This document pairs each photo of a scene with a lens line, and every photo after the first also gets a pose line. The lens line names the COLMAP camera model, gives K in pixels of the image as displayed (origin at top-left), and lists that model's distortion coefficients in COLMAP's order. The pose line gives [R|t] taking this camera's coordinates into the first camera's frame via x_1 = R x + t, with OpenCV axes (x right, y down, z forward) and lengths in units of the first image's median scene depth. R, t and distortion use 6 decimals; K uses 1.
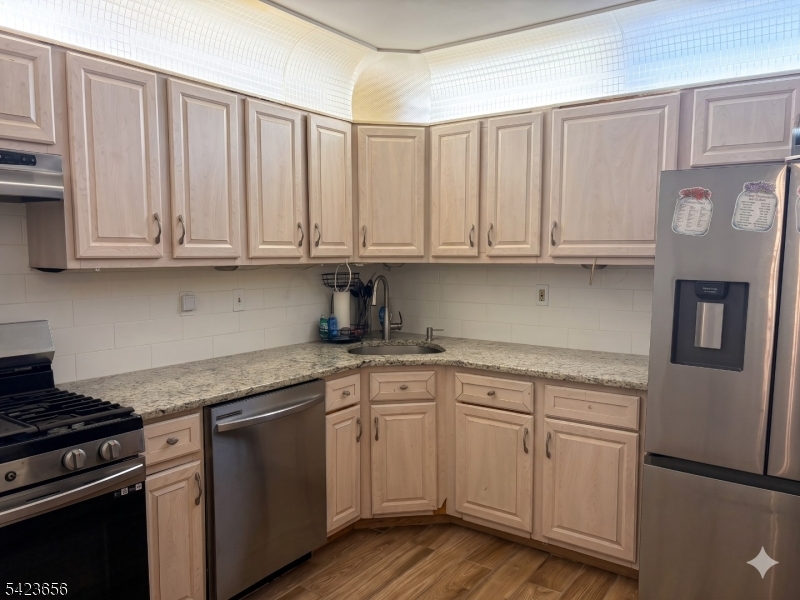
lens RADIAL K [[602.6, 0, 377.4], [0, 602.6, 309.8], [0, 0, 1]] dist [0.012146, -0.025450]
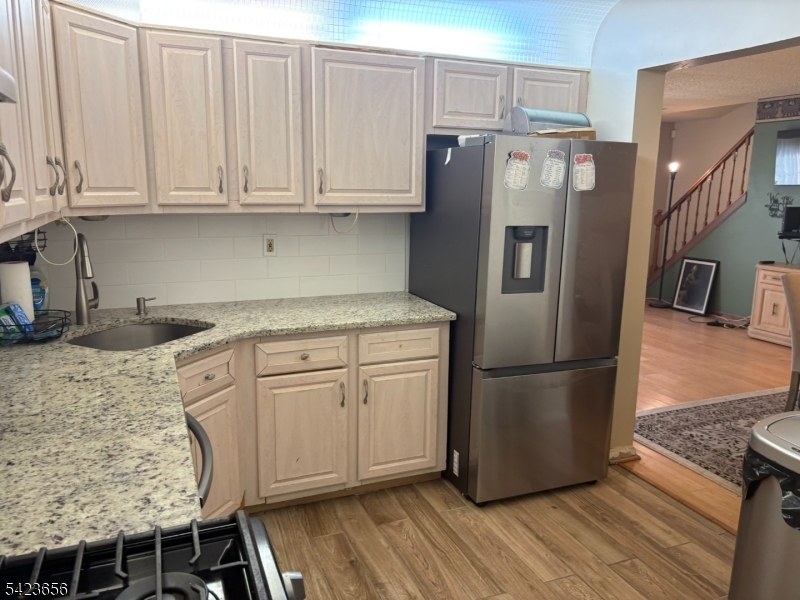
lens RADIAL K [[603.0, 0, 399.4], [0, 603.0, 305.1], [0, 0, 1]] dist [0.027991, -0.038604]
pose [[0.517026, -0.153495, 0.842095, -0.503744], [0.072100, 0.988104, 0.135841, -0.054320], [-0.852928, -0.009518, 0.521942, 0.400234]]
